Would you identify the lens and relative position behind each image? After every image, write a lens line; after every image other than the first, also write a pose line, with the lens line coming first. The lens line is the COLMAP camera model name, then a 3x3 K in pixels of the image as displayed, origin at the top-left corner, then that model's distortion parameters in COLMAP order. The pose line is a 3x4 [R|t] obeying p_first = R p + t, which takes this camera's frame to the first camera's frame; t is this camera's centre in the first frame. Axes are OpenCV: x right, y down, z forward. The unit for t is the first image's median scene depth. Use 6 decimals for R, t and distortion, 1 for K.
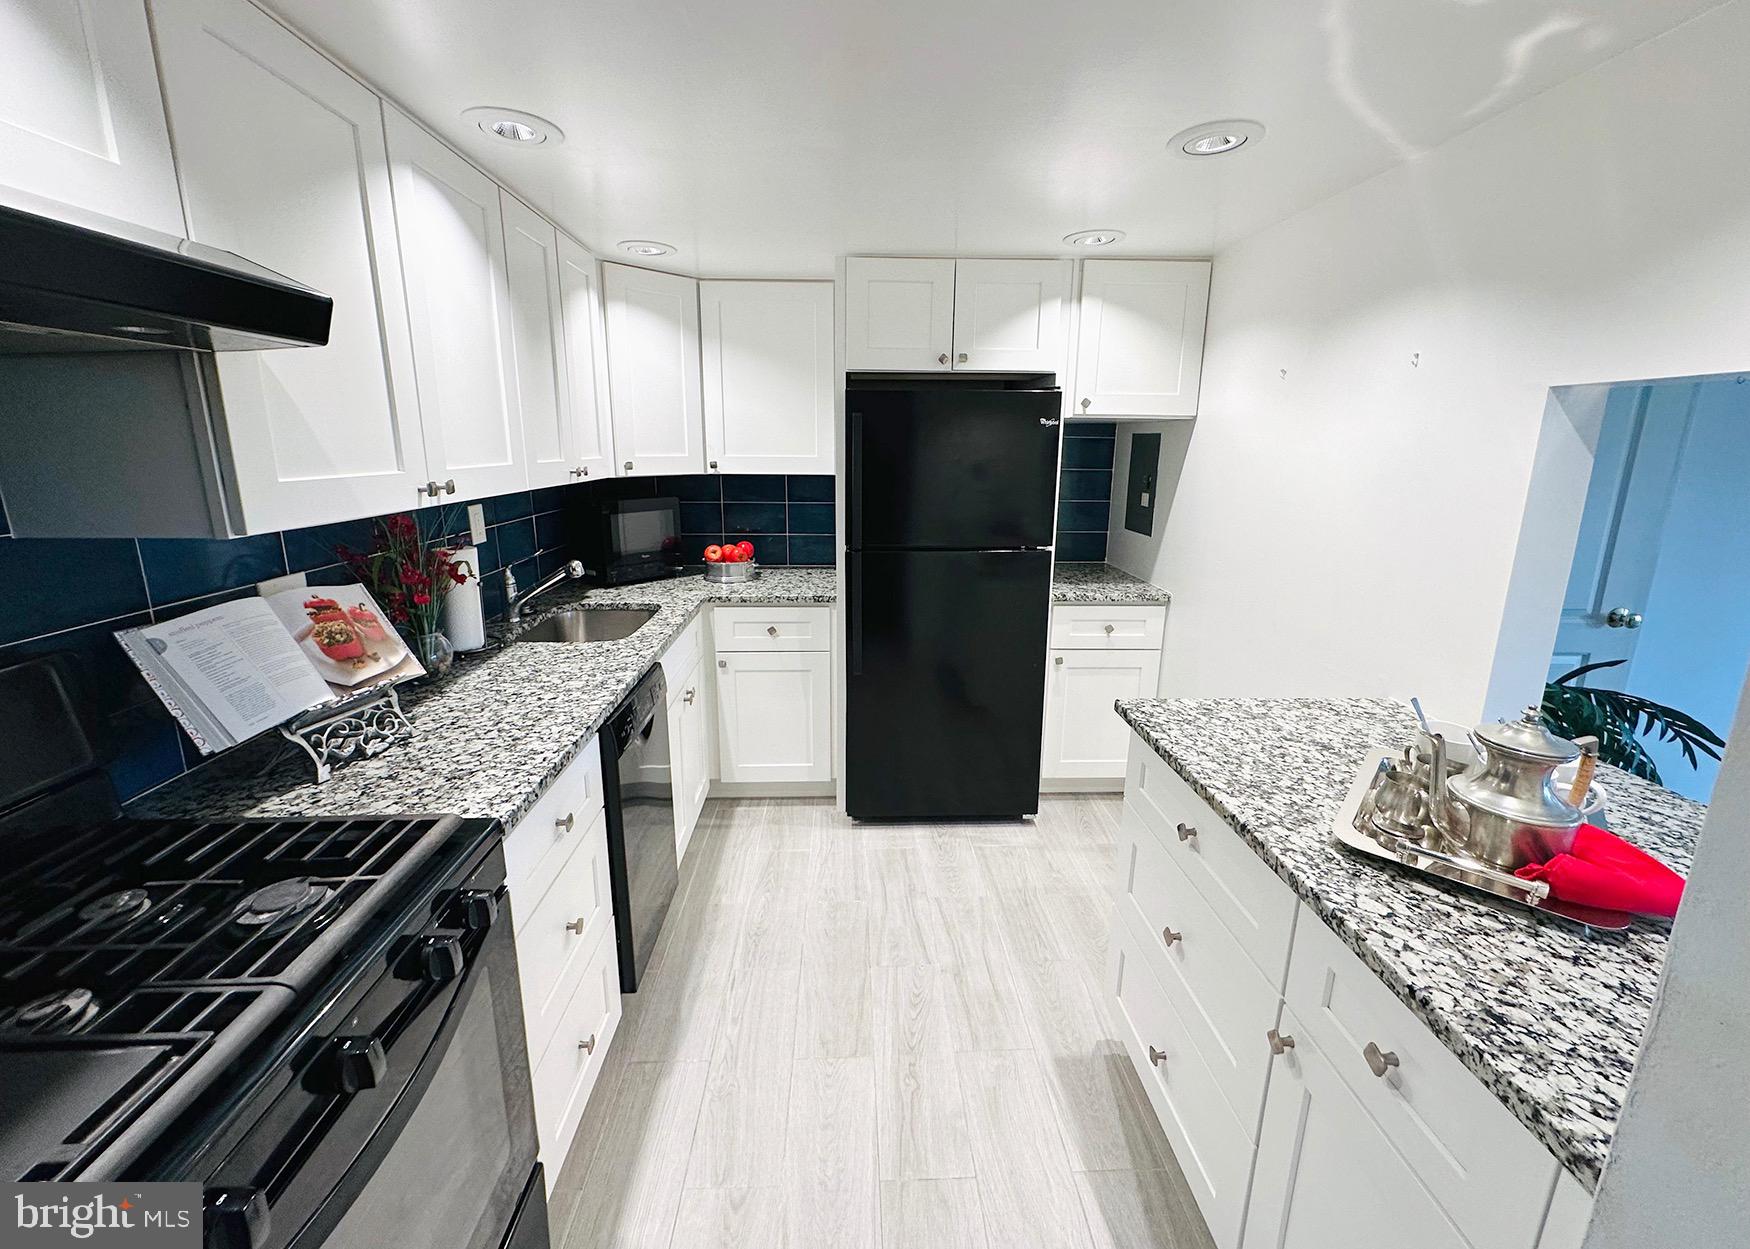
lens RADIAL K [[689.4, 0, 868.8], [0, 689.4, 597.2], [0, 0, 1]] dist [-0.002451, 0.000116]
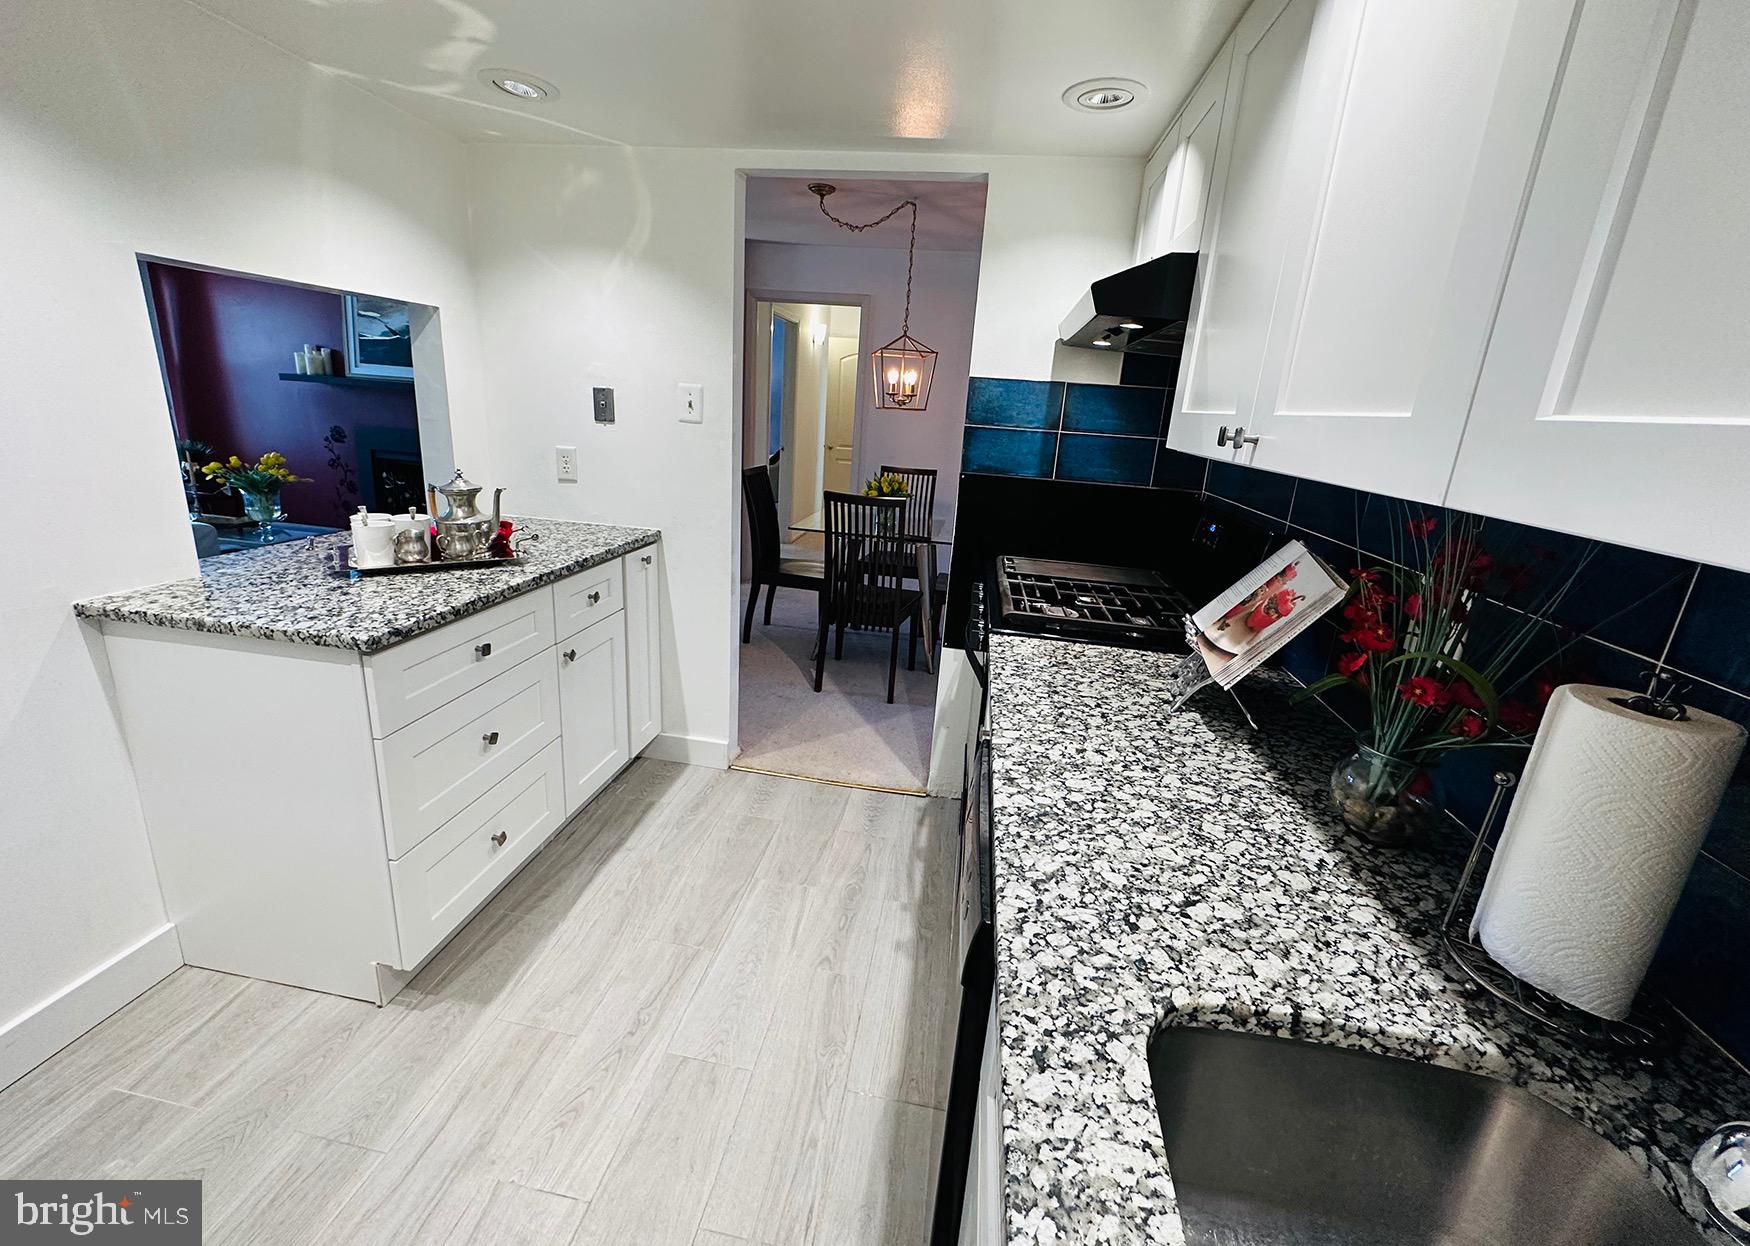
lens RADIAL K [[689.4, 0, 875.3], [0, 689.4, 591.0], [0, 0, 1]] dist [-0.002451, 0.000116]
pose [[-0.979966, -0.120306, 0.158725, -0.370627], [-0.032134, 0.882014, 0.470127, -0.318913], [-0.196557, 0.455608, -0.868209, 1.648087]]
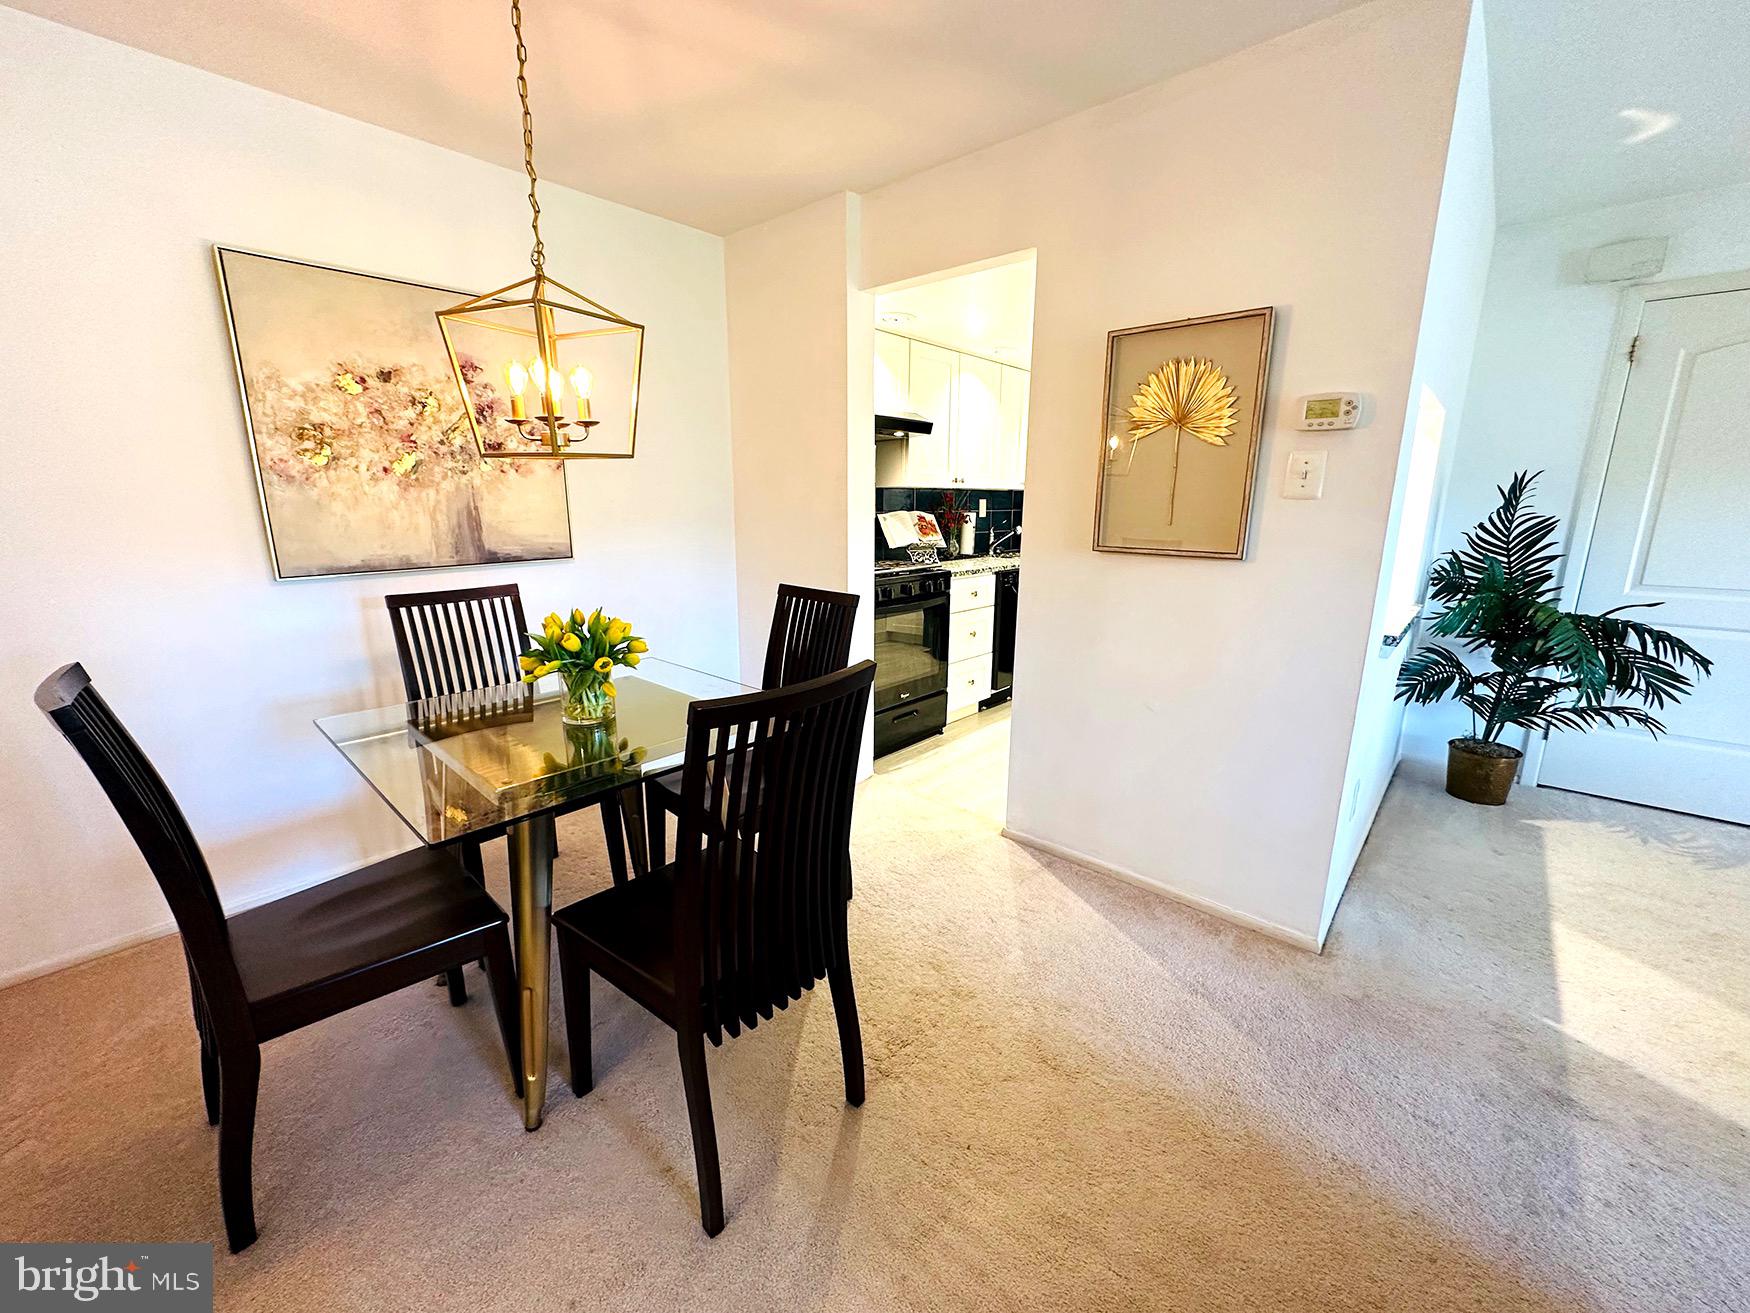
lens RADIAL K [[709.6, 0, 876.5], [0, 709.6, 663.8], [0, 0, 1]] dist [-0.004066, 0.000219]
pose [[0.722173, 0.144879, -0.676370, 1.169431], [-0.145573, 0.987753, 0.056147, 0.455646], [0.676221, 0.057914, 0.734419, -1.284596]]
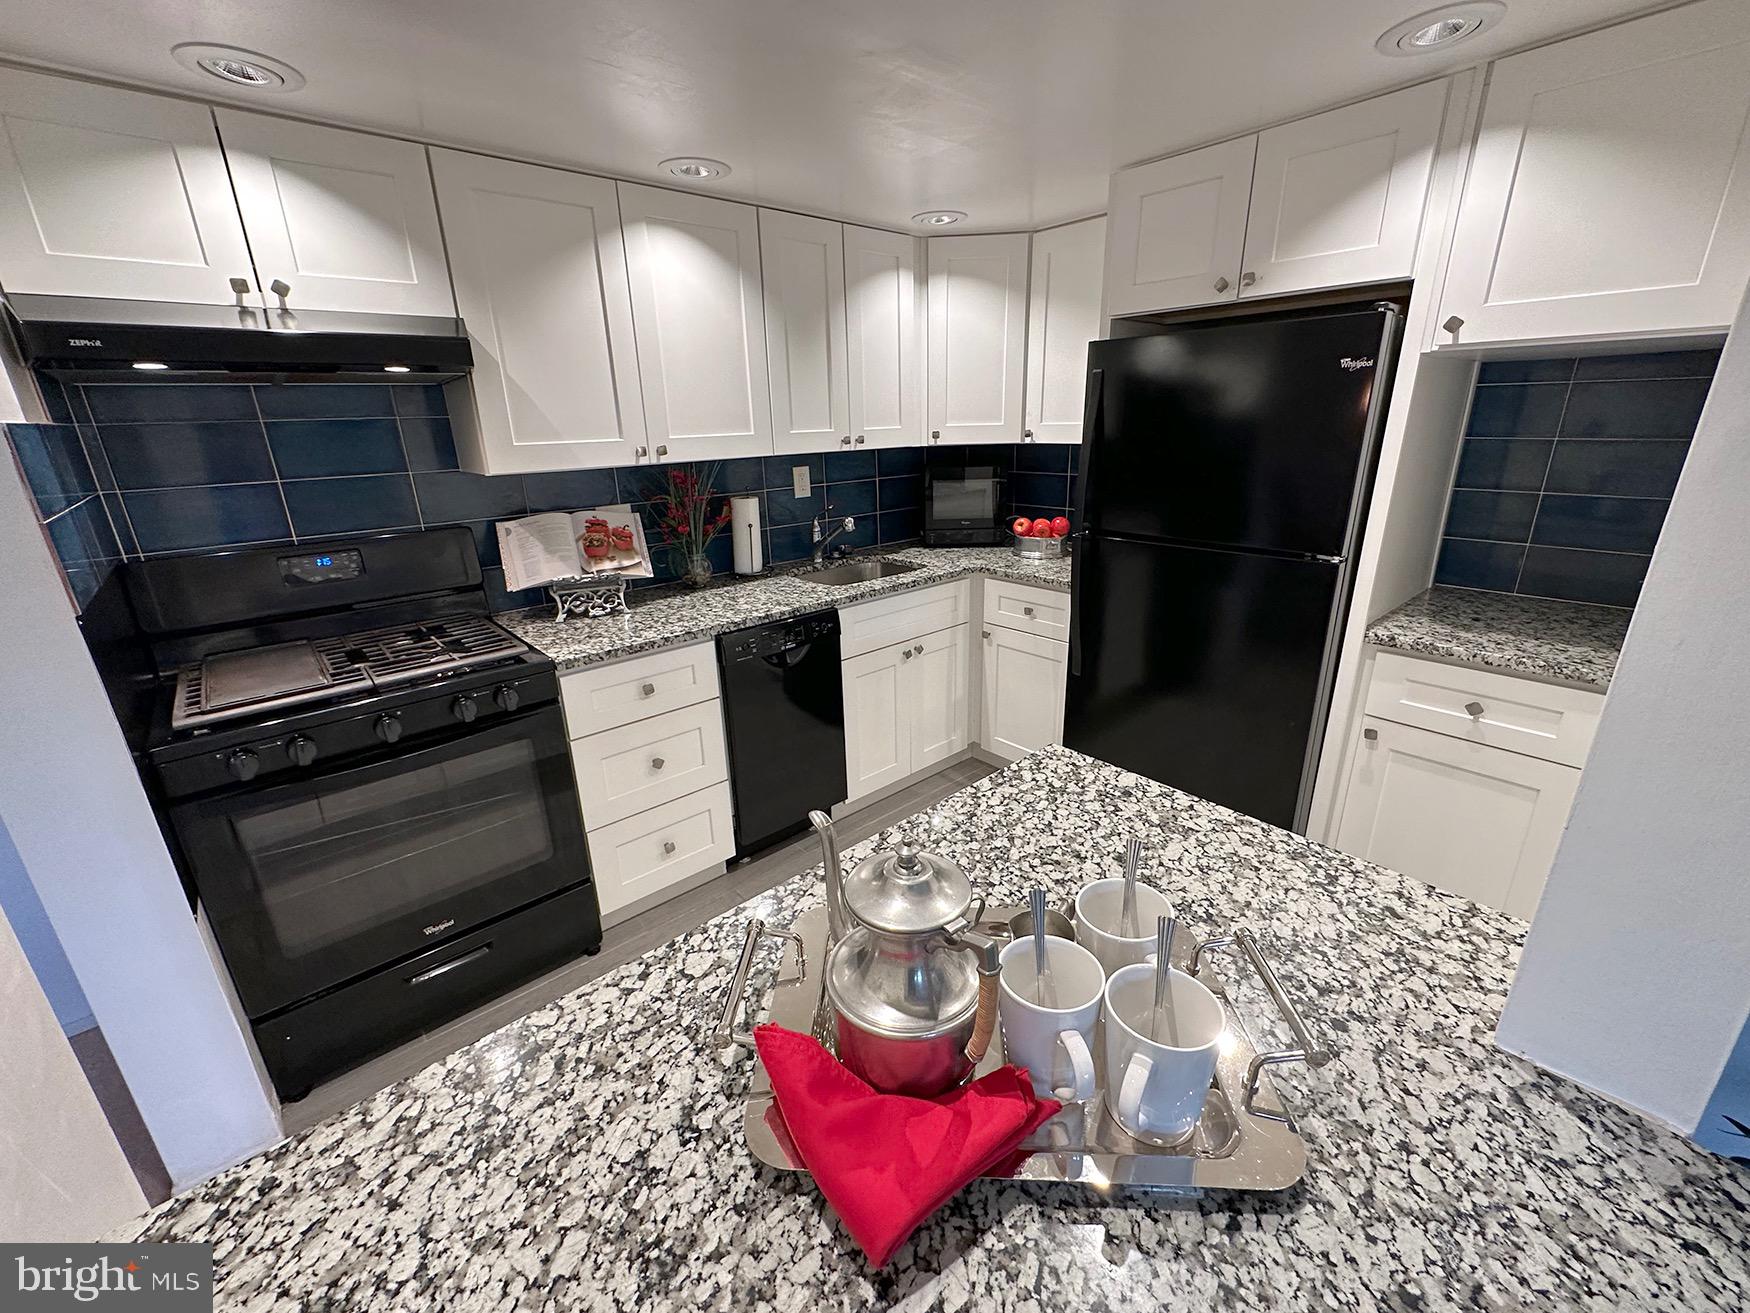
lens RADIAL K [[709.6, 0, 874.2], [0, 709.6, 654.8], [0, 0, 1]] dist [-0.004066, 0.000219]
pose [[0.633777, 0.225321, -0.739971, 0.842284], [-0.141145, 0.974260, 0.175772, -0.063785], [0.760529, -0.006957, 0.649267, 0.351195]]
